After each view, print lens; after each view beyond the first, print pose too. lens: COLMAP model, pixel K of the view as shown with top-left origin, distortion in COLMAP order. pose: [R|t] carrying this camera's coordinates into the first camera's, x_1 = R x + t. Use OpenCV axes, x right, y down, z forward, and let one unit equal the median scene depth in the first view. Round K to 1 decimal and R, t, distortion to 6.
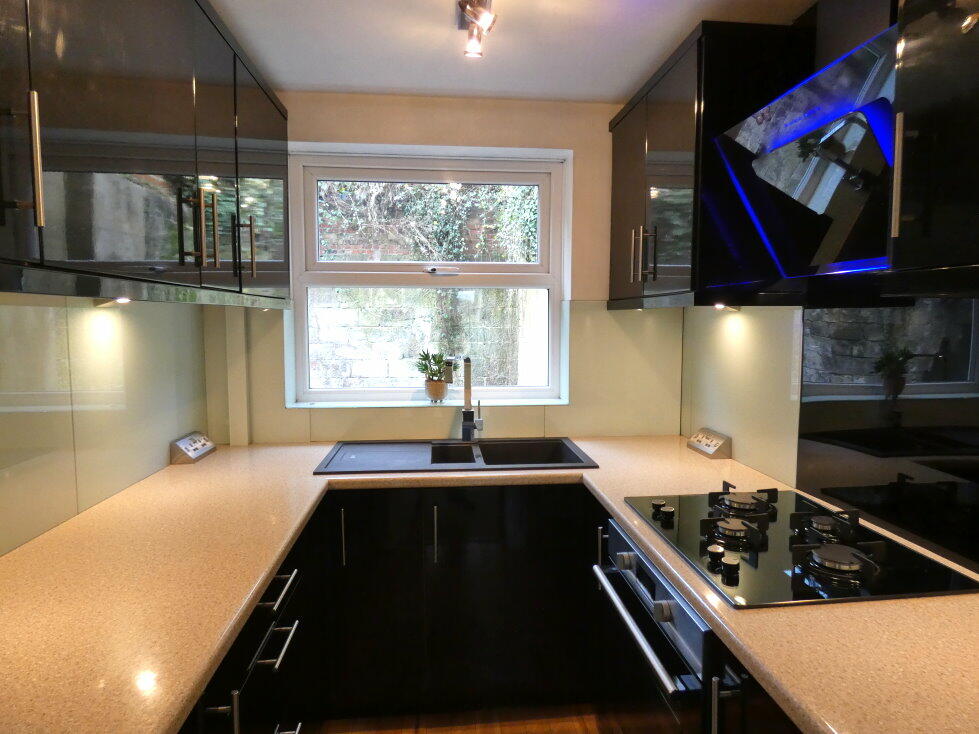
lens RADIAL K [[572.0, 0, 489.5], [0, 572.0, 367.0], [0, 0, 1]] dist [-0.028723, -0.000021]
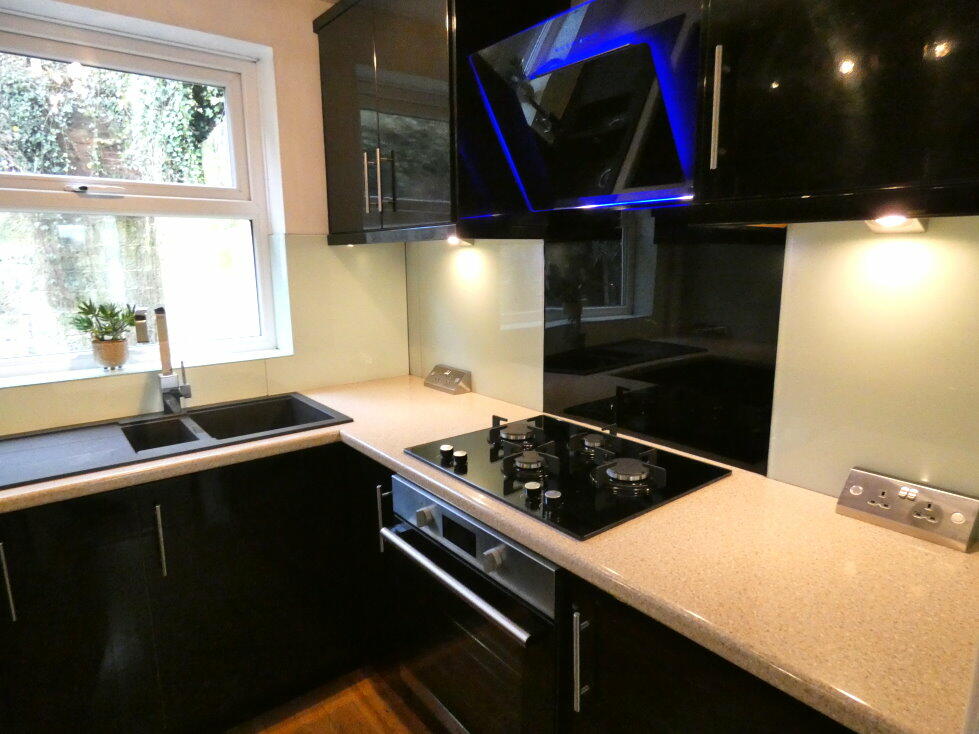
lens RADIAL K [[575.2, 0, 489.5], [0, 575.2, 367.0], [0, 0, 1]] dist [0.003099, 0.000879]
pose [[0.837840, -0.109463, 0.534828, -0.087131], [0.054154, 0.991524, 0.118100, -0.004329], [-0.543223, -0.069986, 0.836666, 0.100240]]
